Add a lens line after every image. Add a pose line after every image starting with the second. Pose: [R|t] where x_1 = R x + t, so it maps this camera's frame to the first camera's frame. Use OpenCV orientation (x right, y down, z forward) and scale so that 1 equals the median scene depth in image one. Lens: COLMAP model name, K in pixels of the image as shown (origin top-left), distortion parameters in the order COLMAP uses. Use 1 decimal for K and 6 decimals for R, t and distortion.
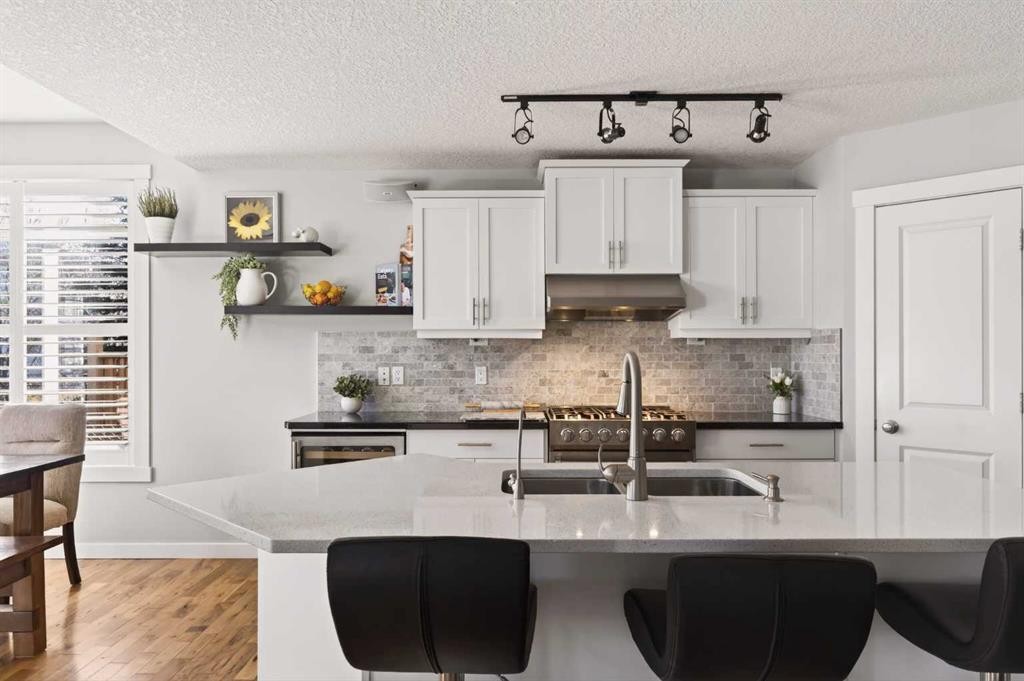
lens RADIAL K [[700.8, 0, 512.7], [0, 700.8, 349.5], [0, 0, 1]] dist [-0.001166, 0.000048]
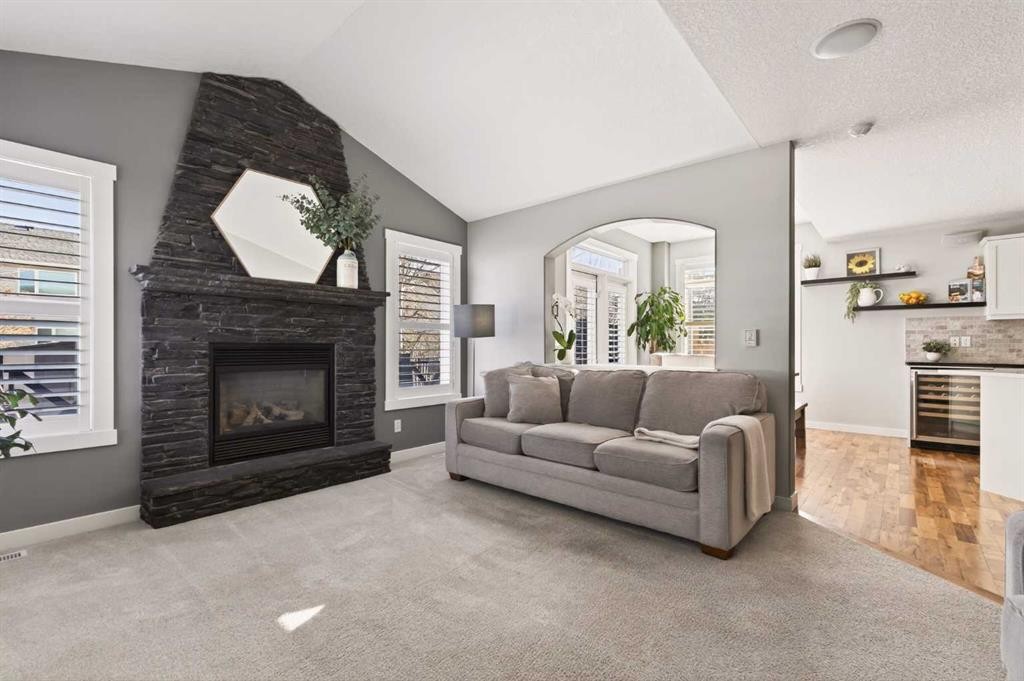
lens RADIAL K [[442.7, 0, 513.2], [0, 442.7, 348.4], [0, 0, 1]] dist [0.000770, 0.000920]
pose [[0.759528, 0.006892, -0.650438, -0.316088], [-0.004163, 0.999975, 0.005736, 0.055165], [0.650461, -0.001649, 0.759538, -0.629042]]
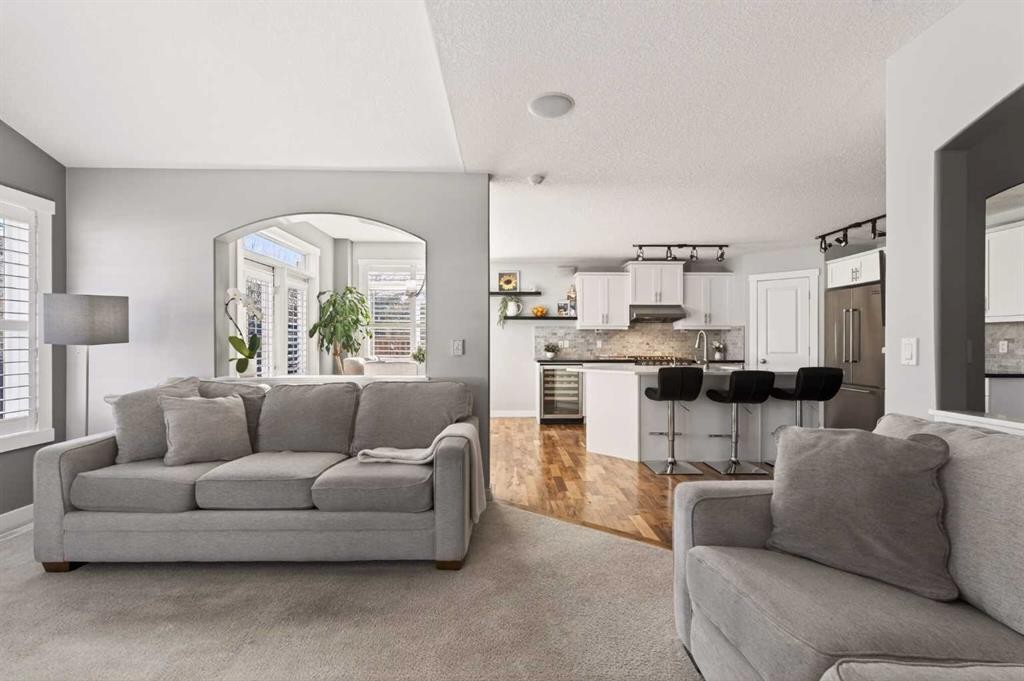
lens RADIAL K [[442.7, 0, 512.6], [0, 442.7, 342.6], [0, 0, 1]] dist [0.000770, 0.000920]
pose [[0.999796, 0.002347, 0.020064, -0.403718], [-0.002332, 0.999997, -0.000745, 0.034490], [-0.020065, 0.000698, 0.999798, -0.607465]]
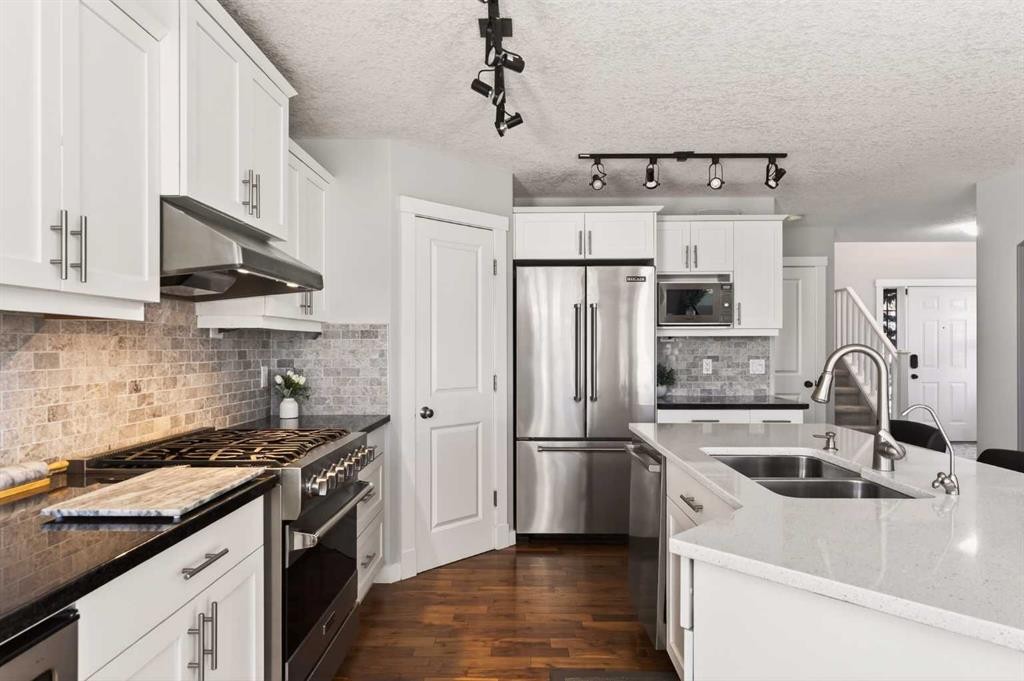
lens RADIAL K [[607.3, 0, 513.8], [0, 607.3, 345.3], [0, 0, 1]] dist [-0.002984, -0.000111]
pose [[0.002800, 0.001807, 0.999994, -0.376034], [0.003510, 0.999992, -0.001817, 0.003237], [-0.999990, 0.003515, 0.002794, 0.715483]]
